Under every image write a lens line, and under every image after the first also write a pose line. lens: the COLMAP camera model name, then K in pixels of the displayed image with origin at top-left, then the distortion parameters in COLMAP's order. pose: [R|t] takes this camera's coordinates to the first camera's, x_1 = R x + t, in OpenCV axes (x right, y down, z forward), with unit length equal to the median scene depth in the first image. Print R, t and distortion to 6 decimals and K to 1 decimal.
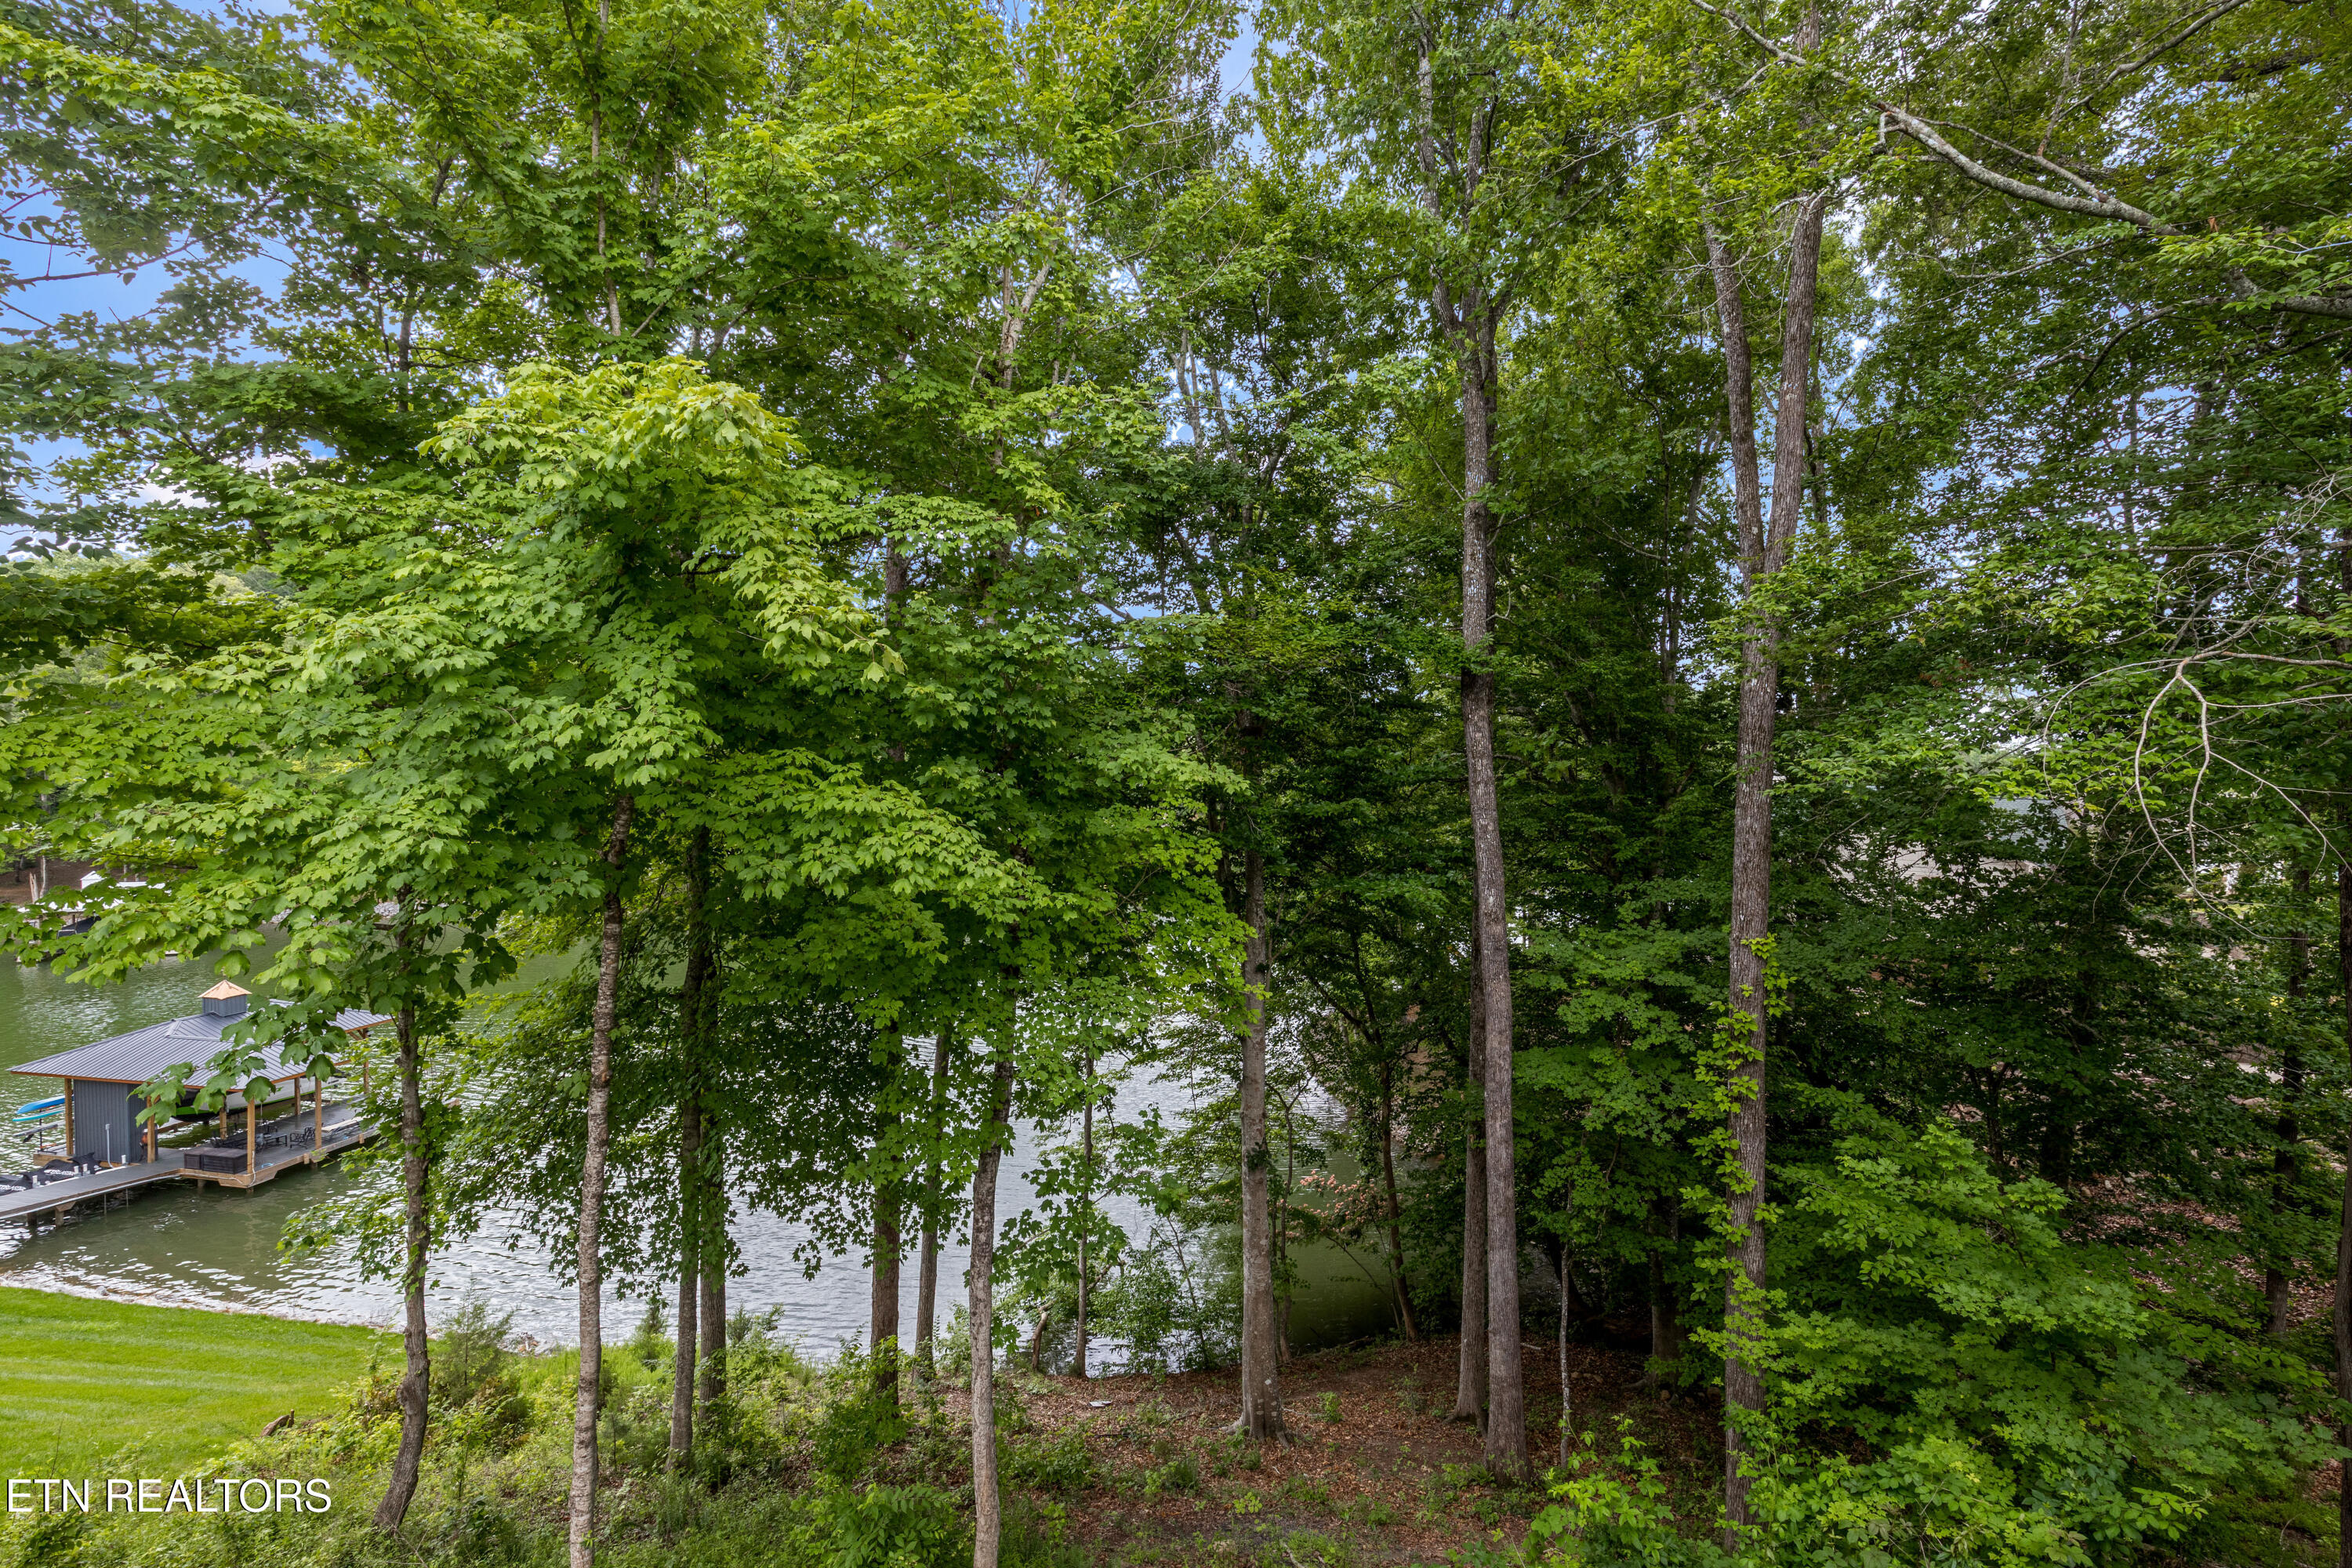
lens RADIAL K [[1101.1, 0, 1196.0], [0, 1101.1, 815.3], [0, 0, 1]] dist [0.002476, 0.009316]
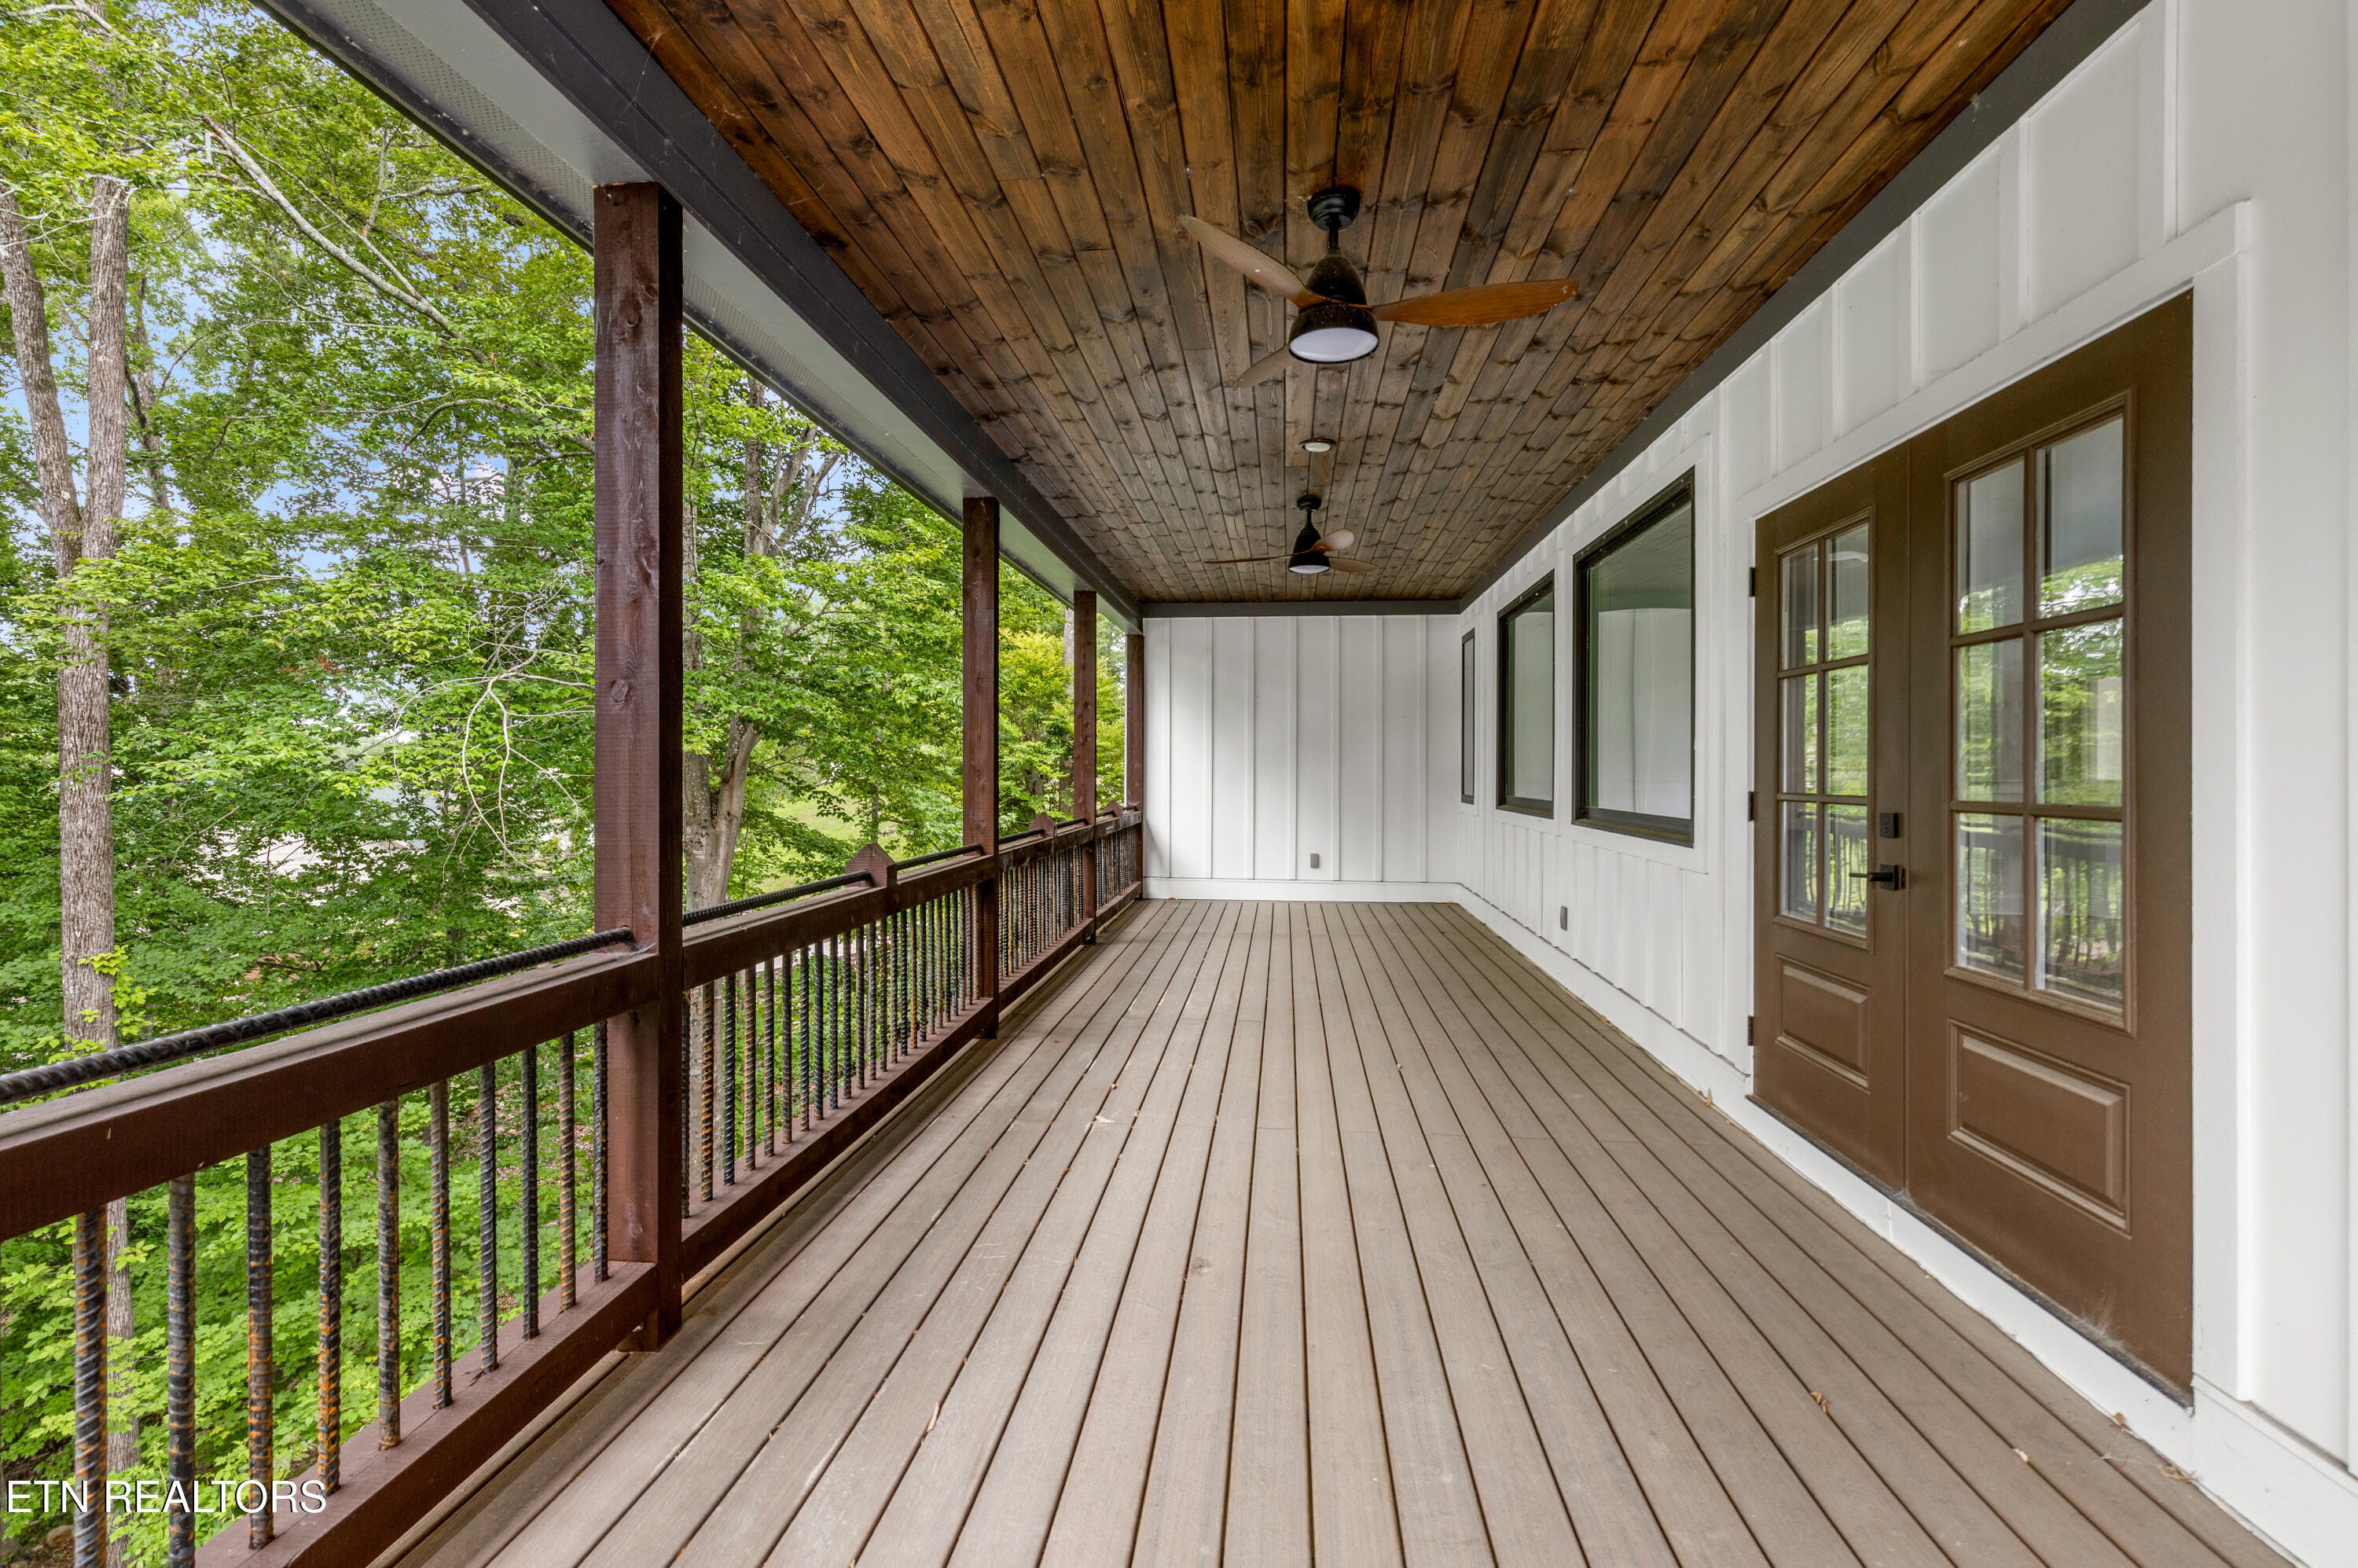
lens RADIAL K [[1080.1, 0, 1184.3], [0, 1080.1, 764.4], [0, 0, 1]] dist [0.003014, -0.000383]
pose [[0.298077, -0.020490, 0.954322, -0.053330], [0.052490, 0.998609, 0.005046, -0.000490], [-0.953097, 0.048588, 0.298738, -0.087646]]
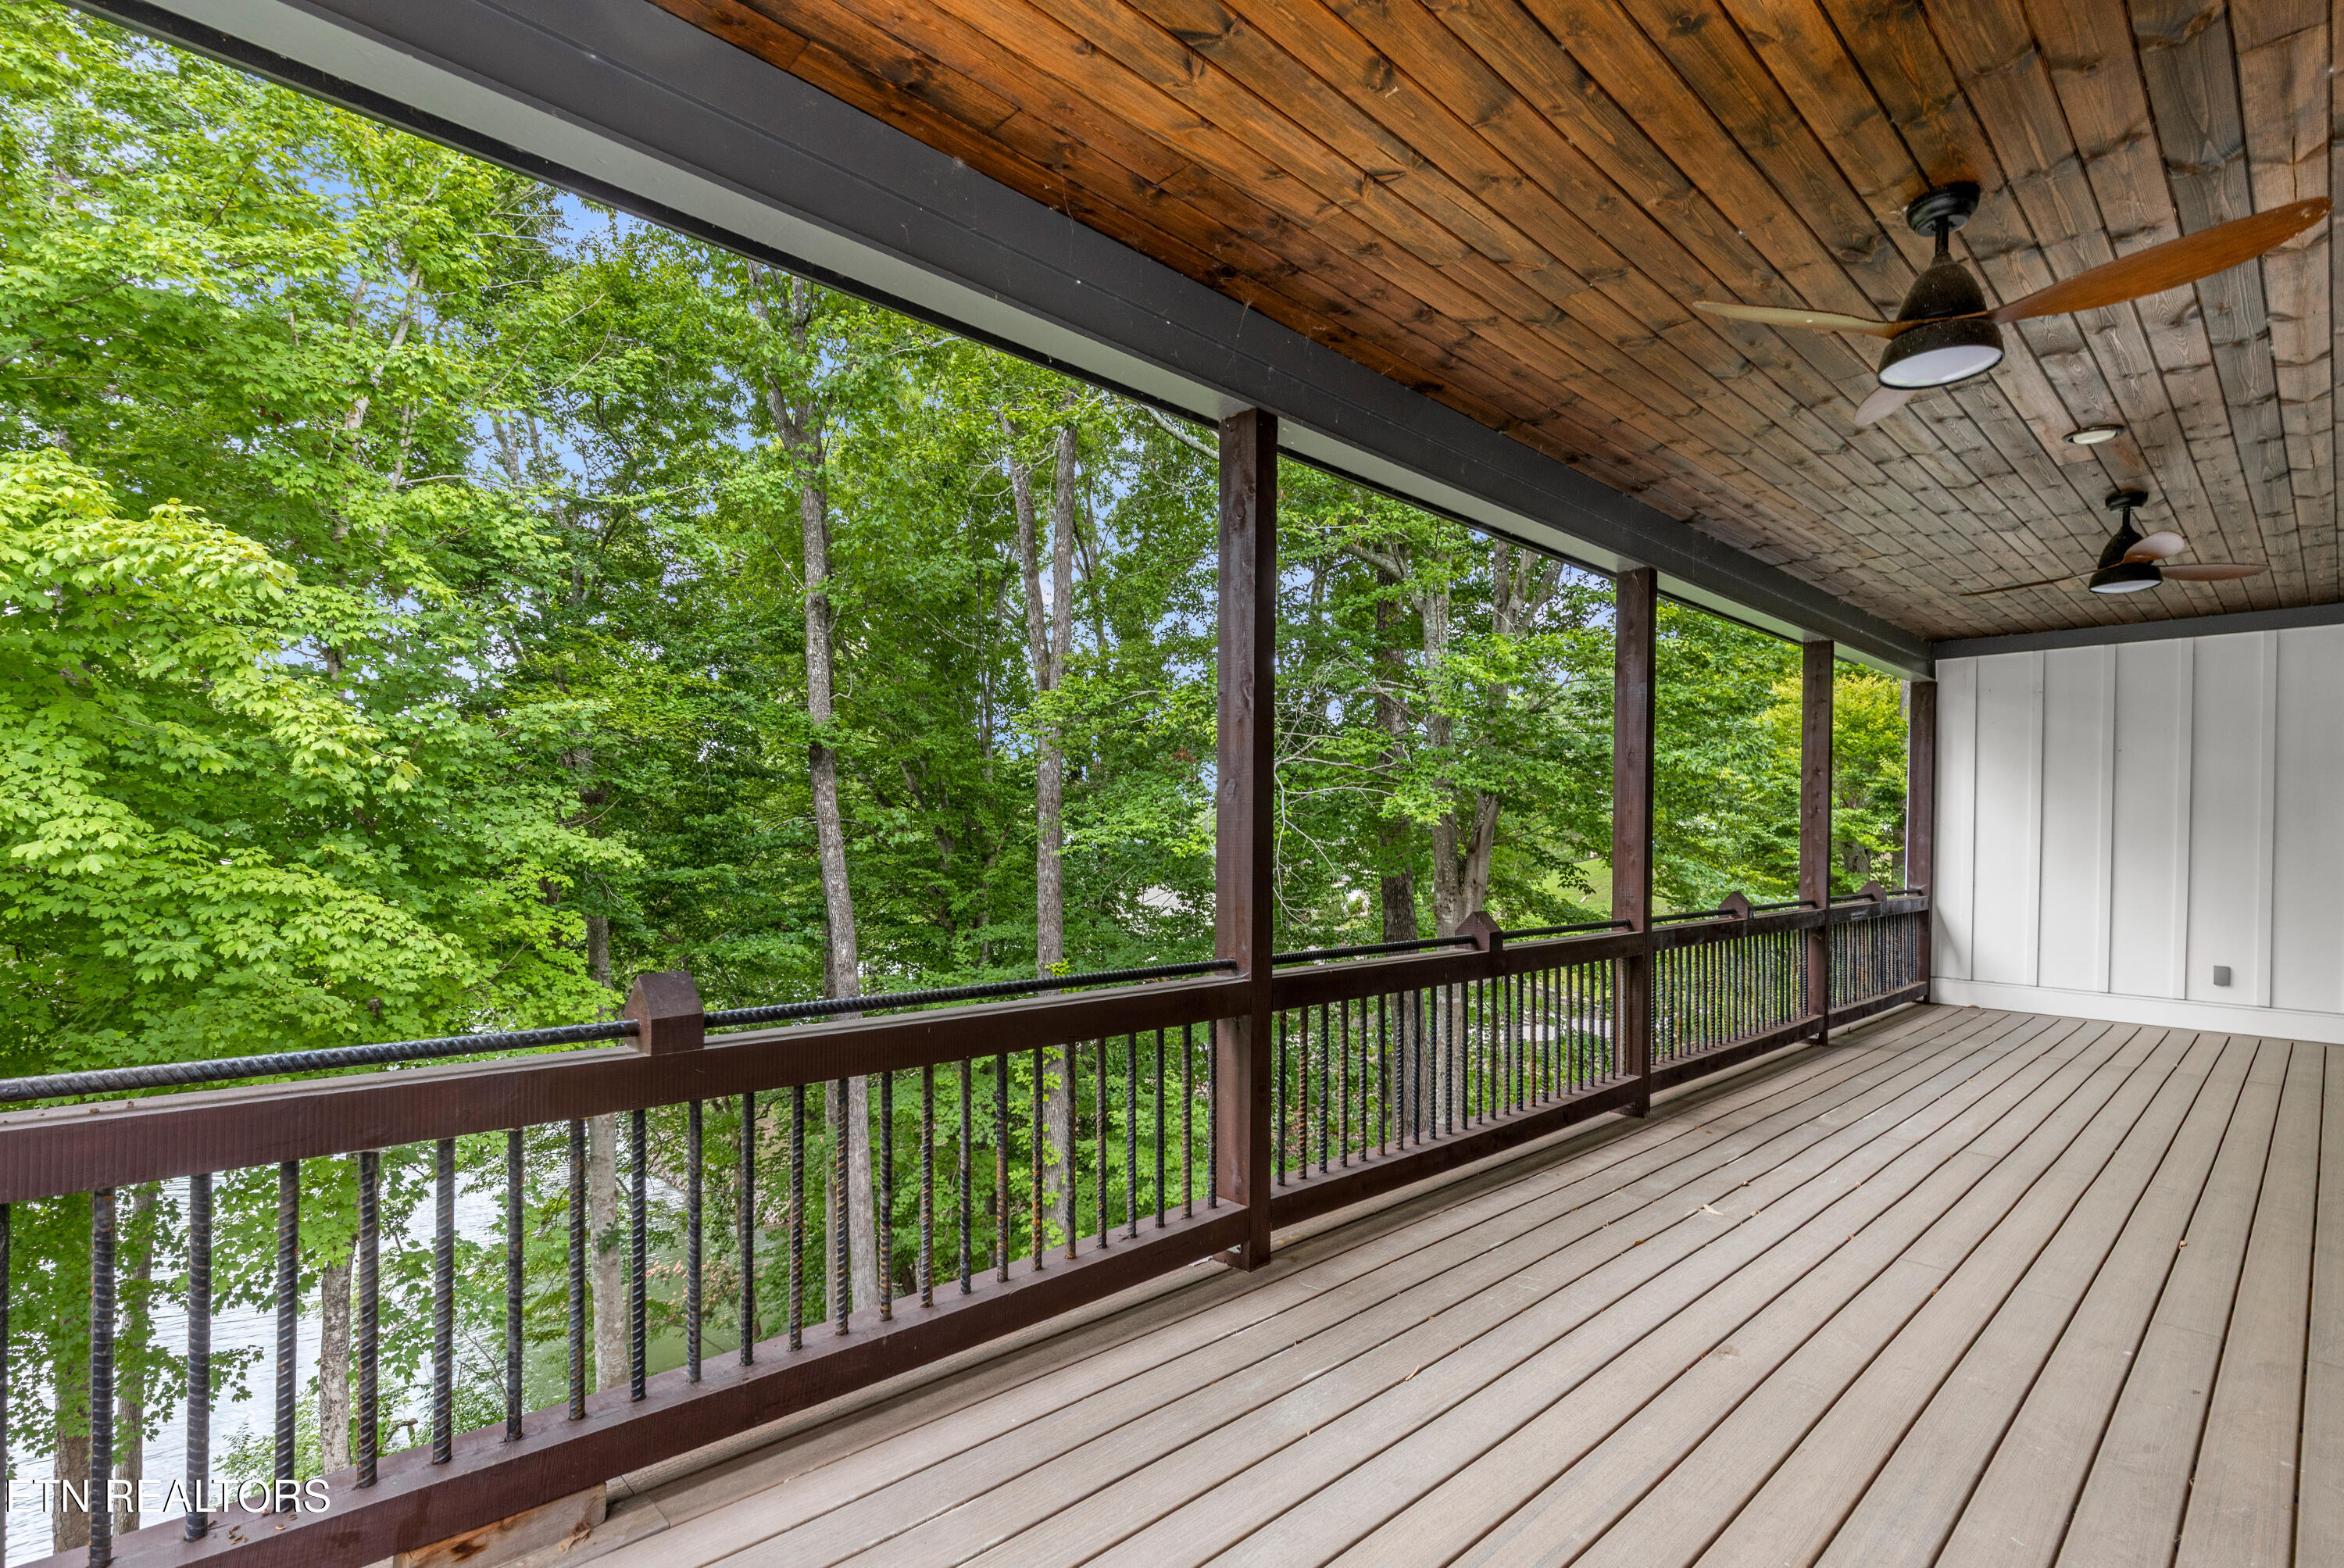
lens RADIAL K [[1112.2, 0, 1139.8], [0, 1112.2, 842.3], [0, 0, 1]] dist [0.001090, -0.000947]
pose [[0.858550, -0.020379, 0.512324, -0.056869], [0.035976, 0.999141, -0.020546, 0.000254], [-0.511466, 0.036071, 0.858546, -0.139217]]
